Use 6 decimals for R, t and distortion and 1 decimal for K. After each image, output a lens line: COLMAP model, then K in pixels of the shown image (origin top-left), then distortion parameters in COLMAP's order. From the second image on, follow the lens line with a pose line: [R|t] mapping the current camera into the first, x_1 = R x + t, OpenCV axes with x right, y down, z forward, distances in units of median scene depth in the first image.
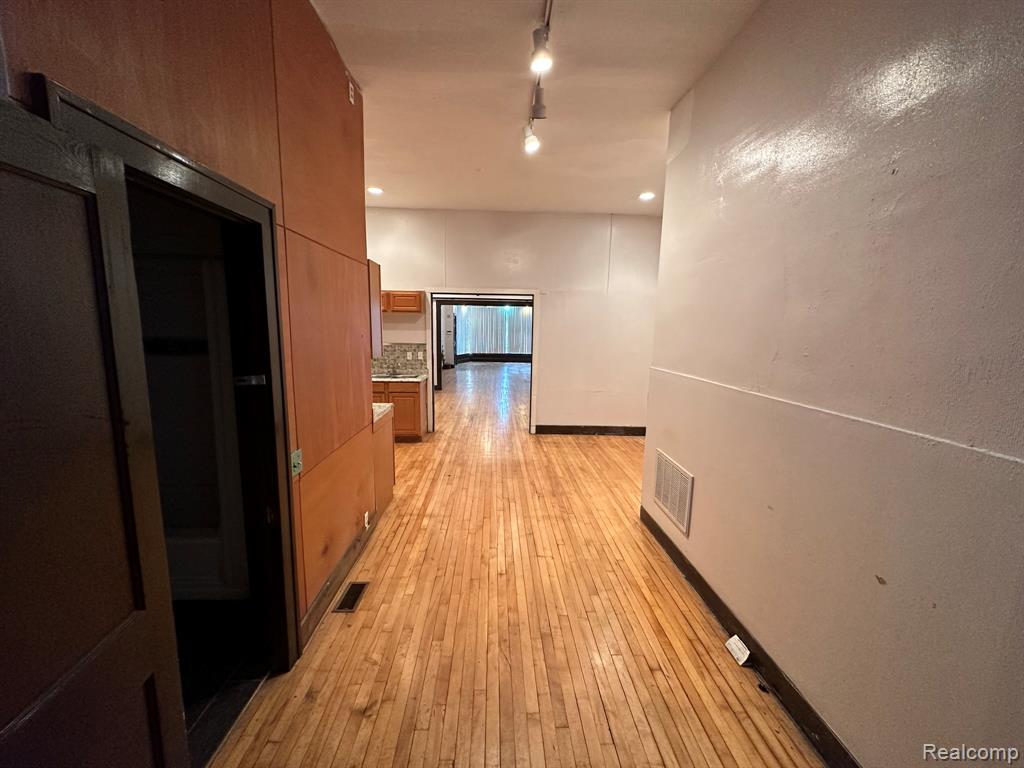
lens RADIAL K [[408.5, 0, 512.0], [0, 408.5, 384.0], [0, 0, 1]] dist [0.000638, 0.000061]
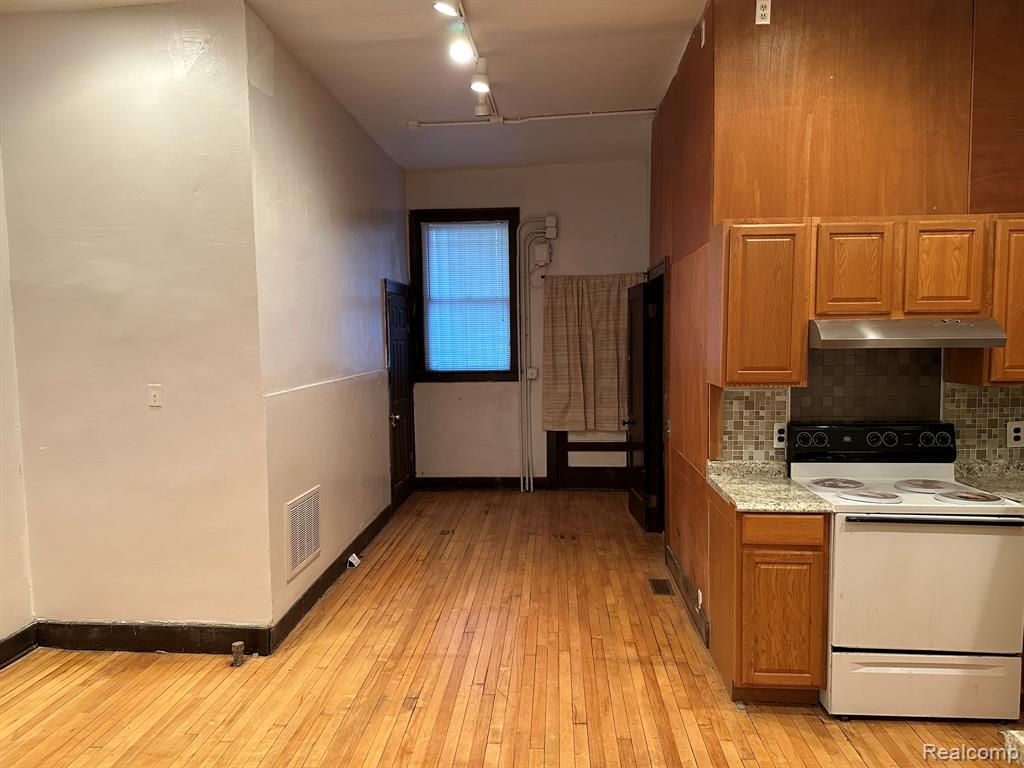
lens RADIAL K [[694.0, 0, 512.0], [0, 694.0, 384.0], [0, 0, 1]] dist [0.001574, -0.000191]
pose [[-0.994482, -0.011670, 0.104260, -0.034433], [0.010924, 0.976874, 0.213537, -0.068210], [-0.104341, 0.213498, -0.971356, 0.484254]]
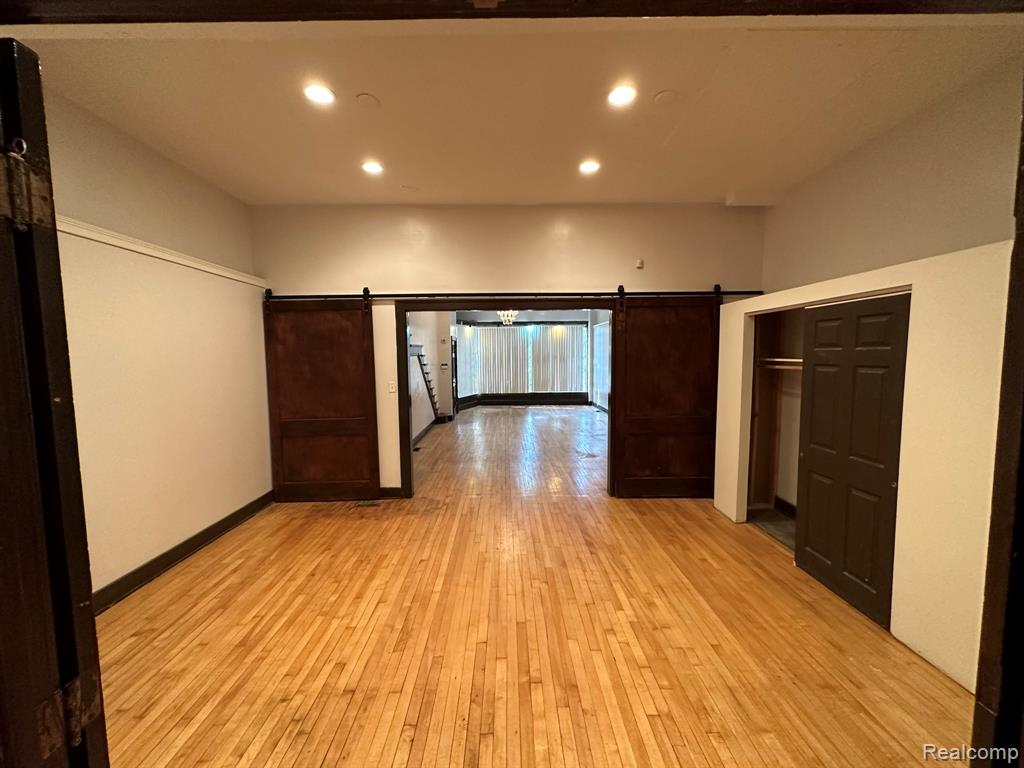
lens RADIAL K [[408.5, 0, 512.0], [0, 408.5, 384.0], [0, 0, 1]] dist [0.000638, 0.000061]
pose [[0.999456, -0.025200, -0.021282, -0.033942], [0.023742, 0.997525, -0.066186, -0.051557], [0.022897, 0.065644, 0.997580, 0.352425]]
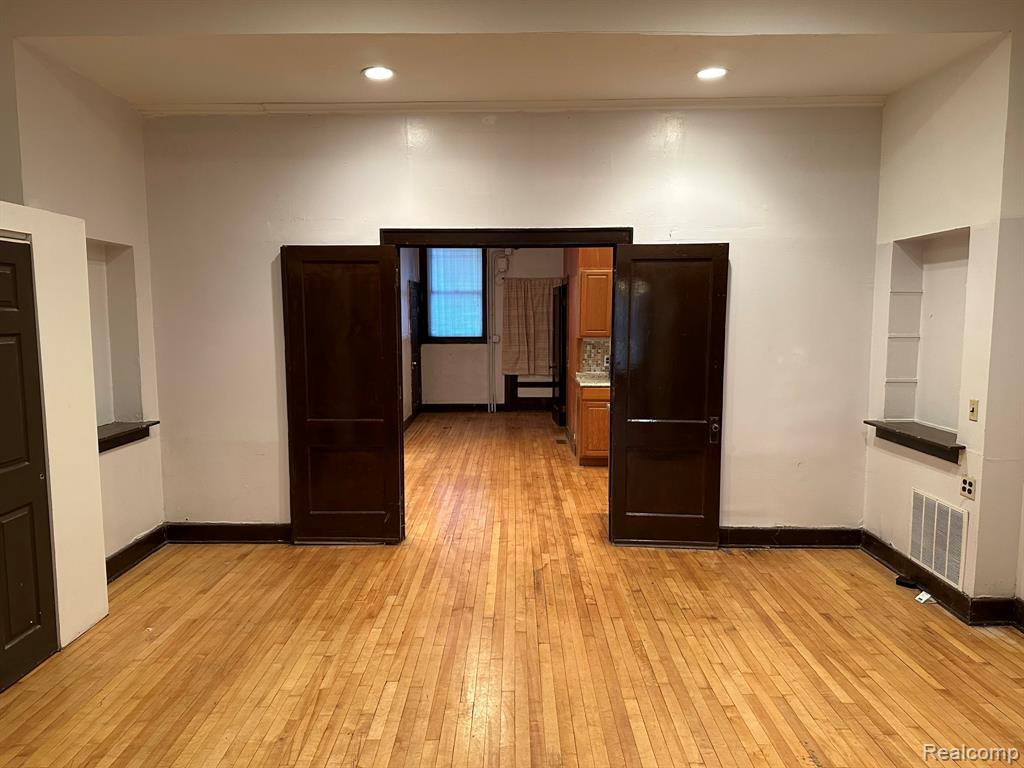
lens RADIAL K [[694.0, 0, 512.0], [0, 694.0, 384.0], [0, 0, 1]] dist [0.001574, -0.000191]
pose [[-0.998863, -0.021358, 0.042610, -0.051302], [-0.010398, 0.970091, 0.242517, -0.114858], [-0.046515, 0.241798, -0.969211, 0.798230]]
